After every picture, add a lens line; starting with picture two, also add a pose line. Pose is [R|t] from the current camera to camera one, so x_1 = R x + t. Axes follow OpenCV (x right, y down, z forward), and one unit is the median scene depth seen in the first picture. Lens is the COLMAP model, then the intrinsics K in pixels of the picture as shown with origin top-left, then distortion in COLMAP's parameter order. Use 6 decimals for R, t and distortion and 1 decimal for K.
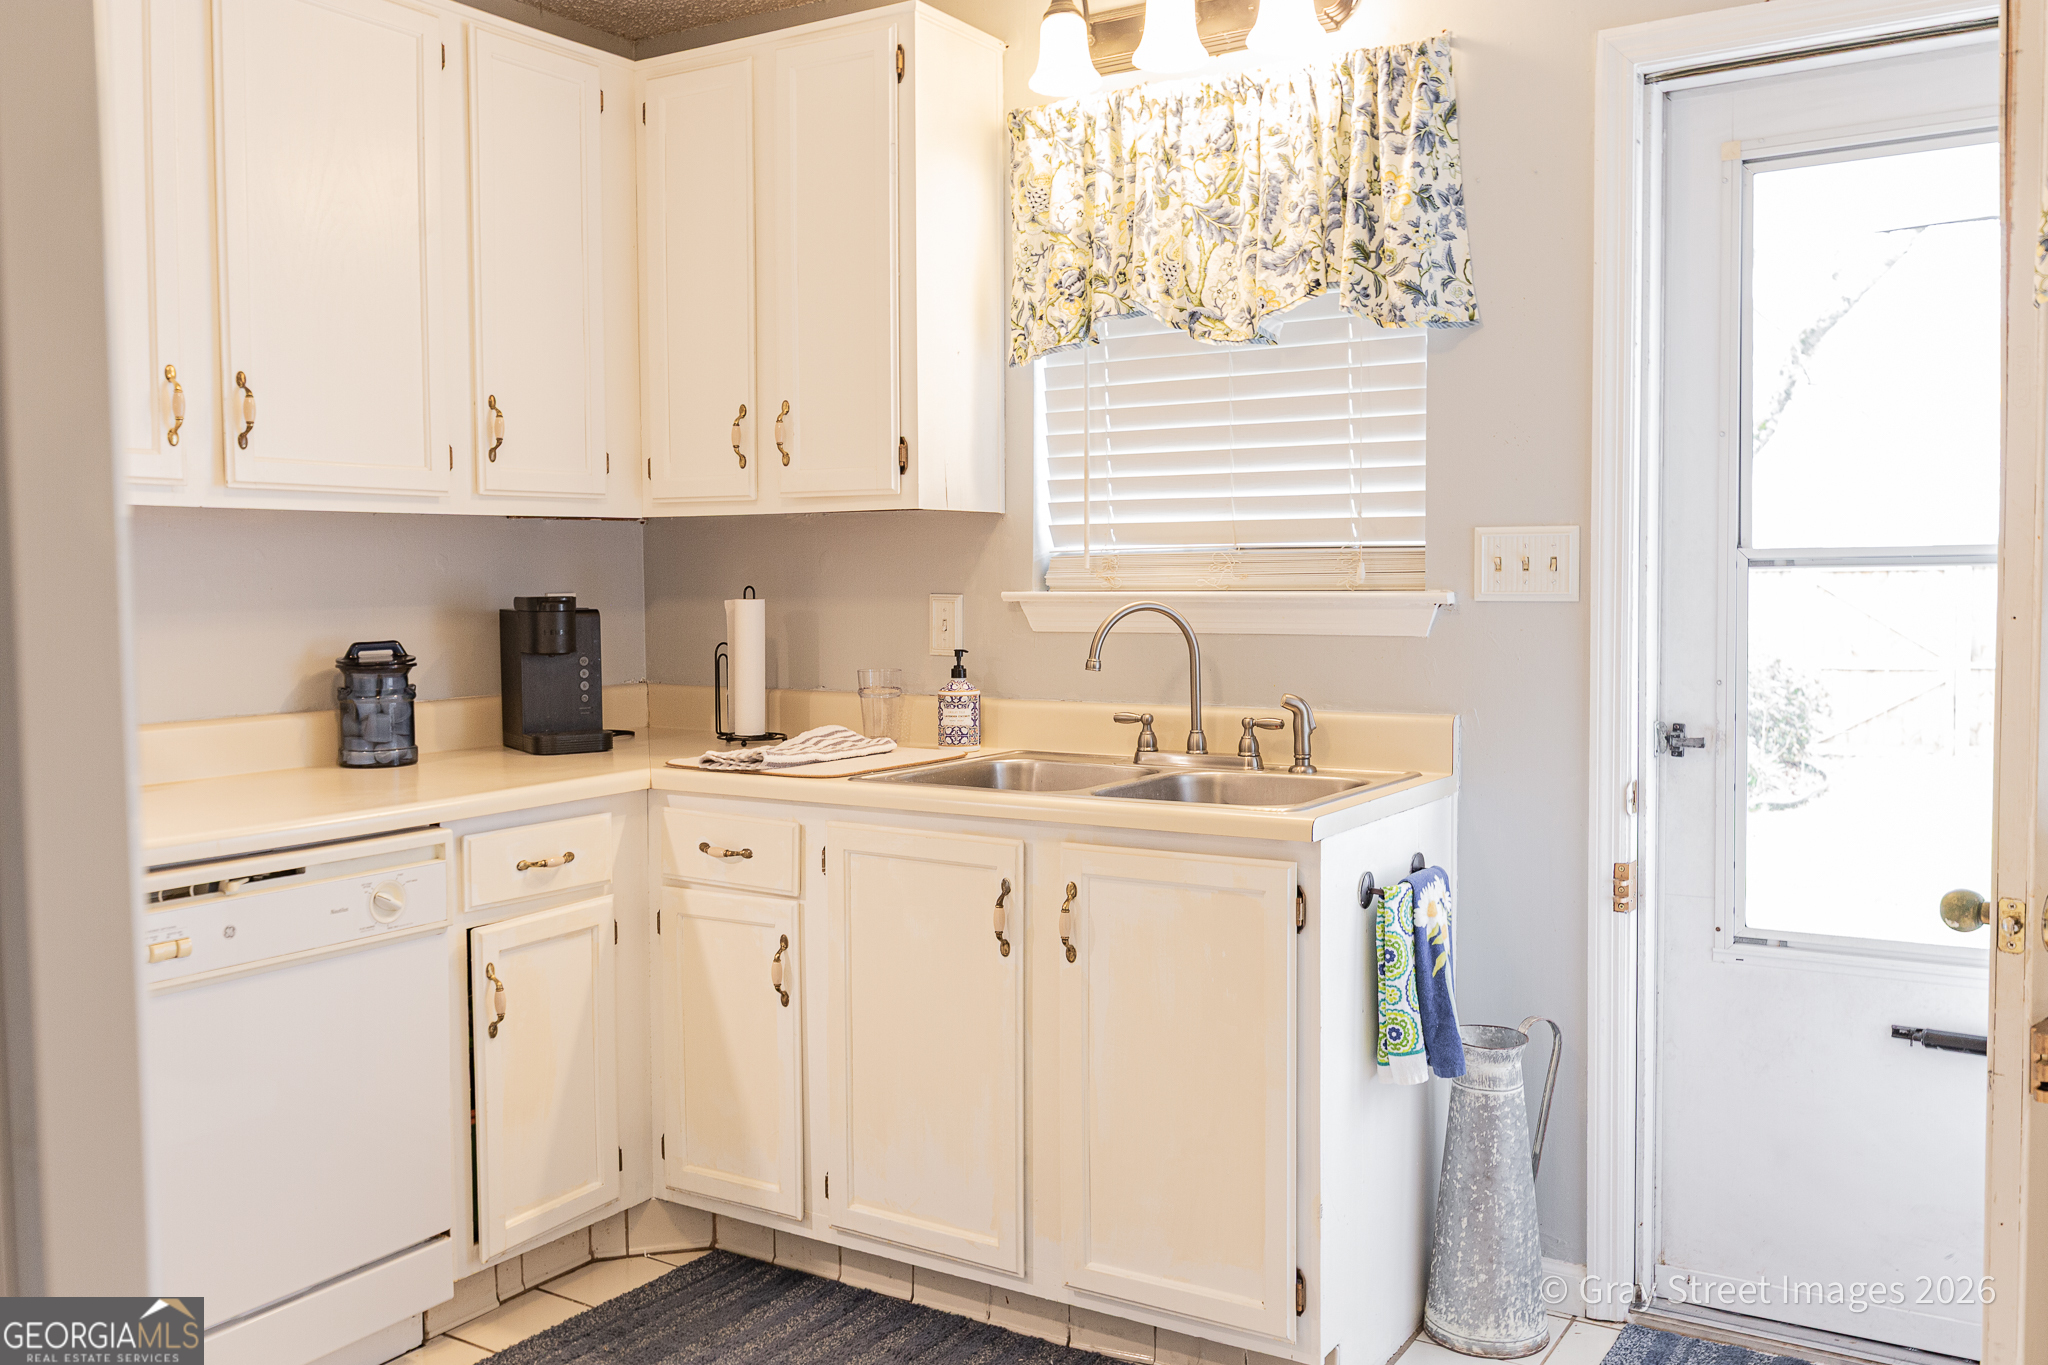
lens RADIAL K [[1762.9, 0, 1026.1], [0, 1762.9, 679.6], [0, 0, 1]] dist [0.018262, 0.004666]
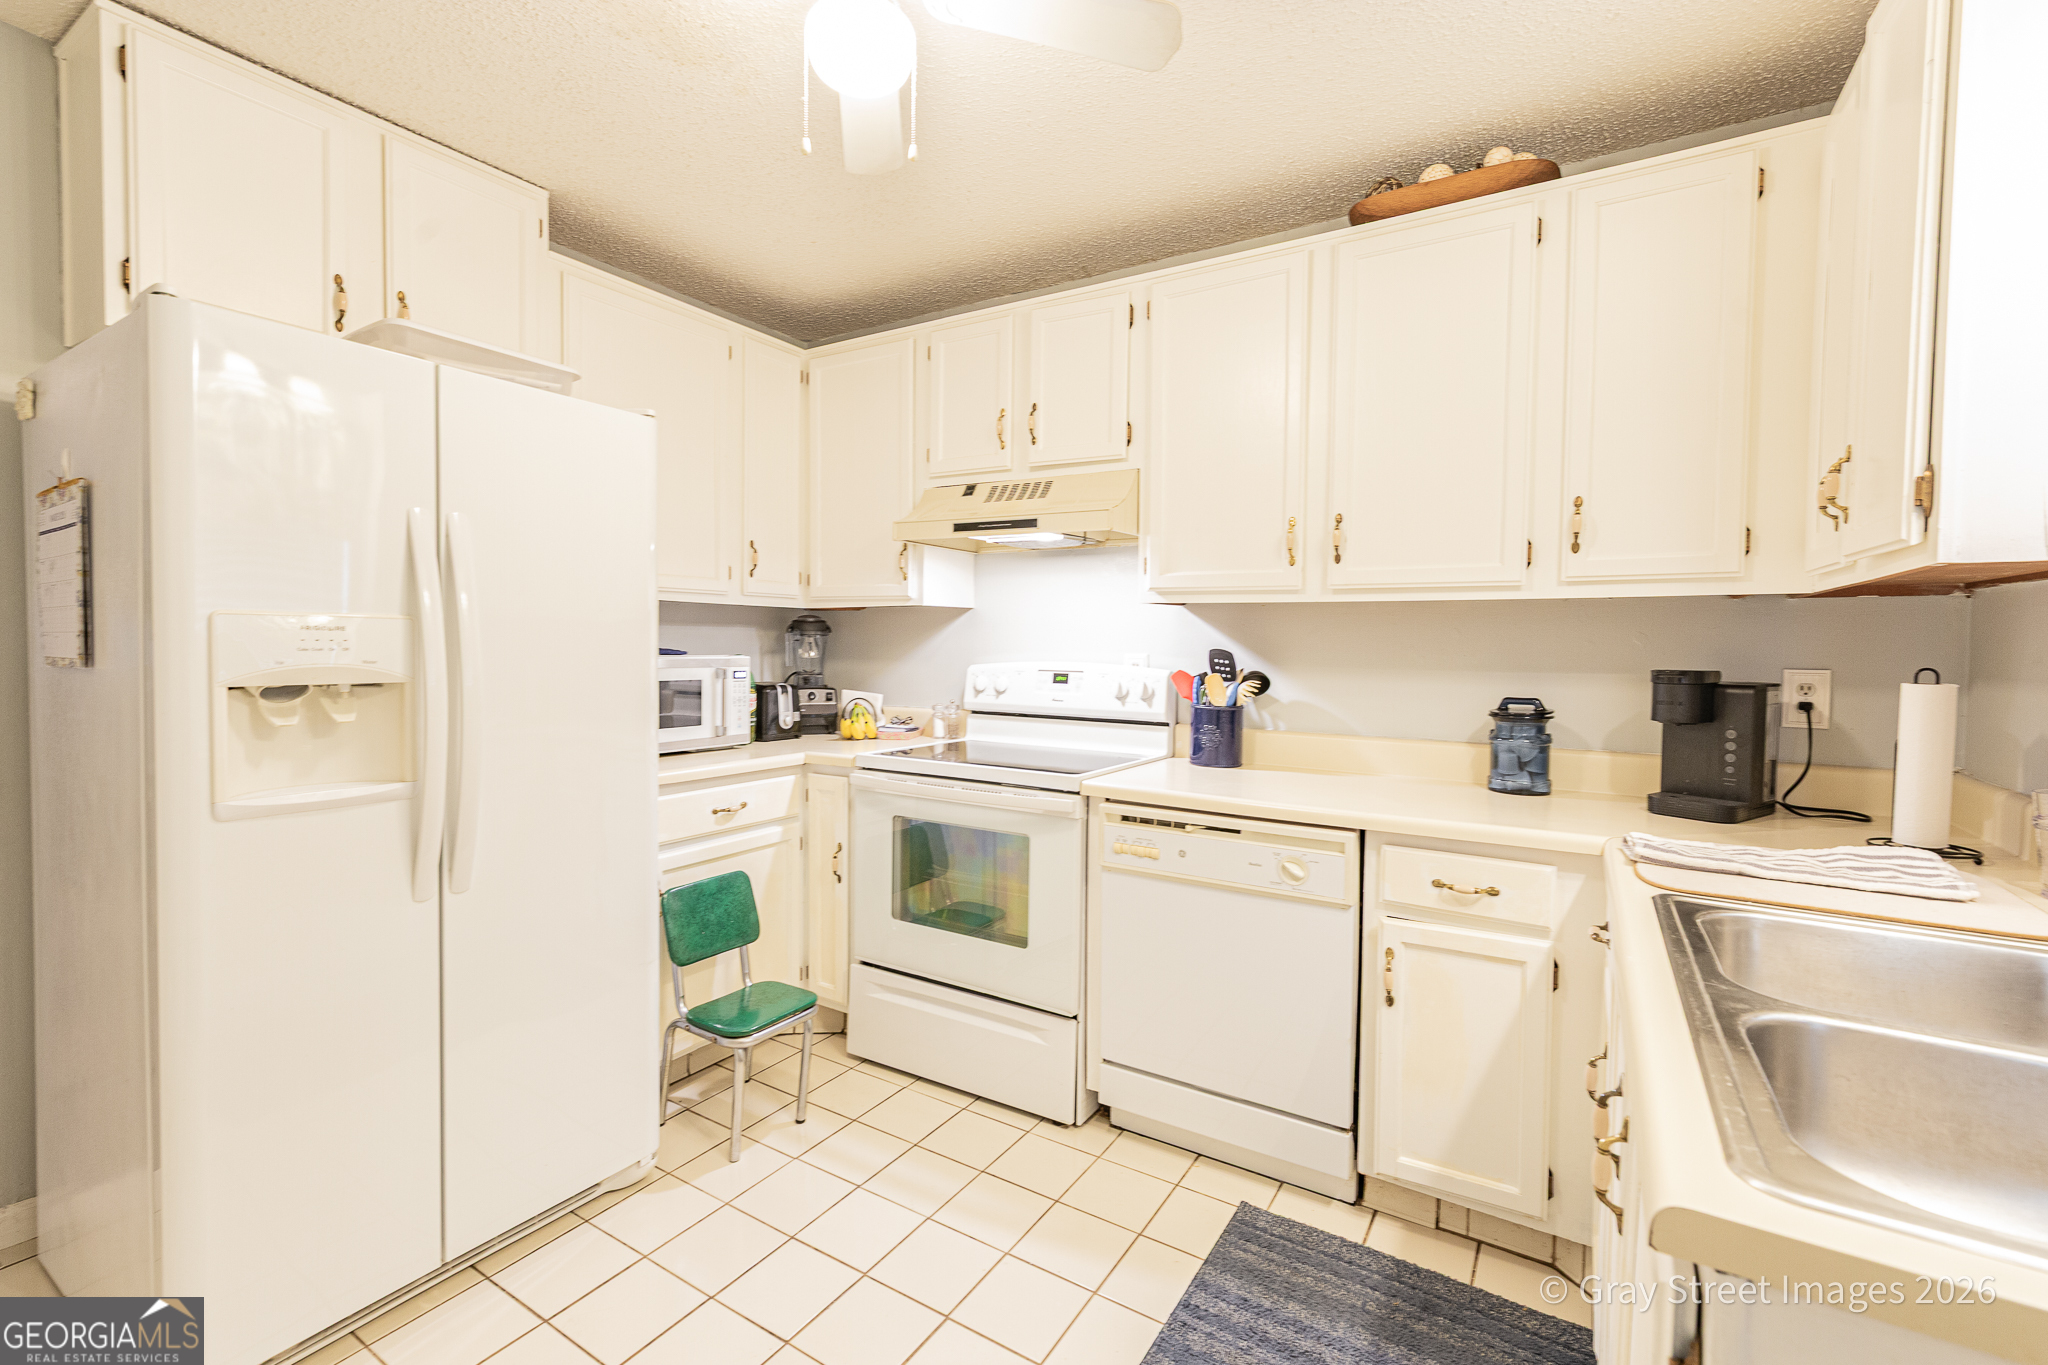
lens RADIAL K [[882.9, 0, 1028.2], [0, 882.9, 670.0], [0, 0, 1]] dist [0.001984, 0.000346]
pose [[0.003122, 0.037094, -0.999307, 0.291455], [-0.074633, 0.996533, 0.036758, -0.039461], [0.997206, 0.074466, 0.005879, 0.631968]]
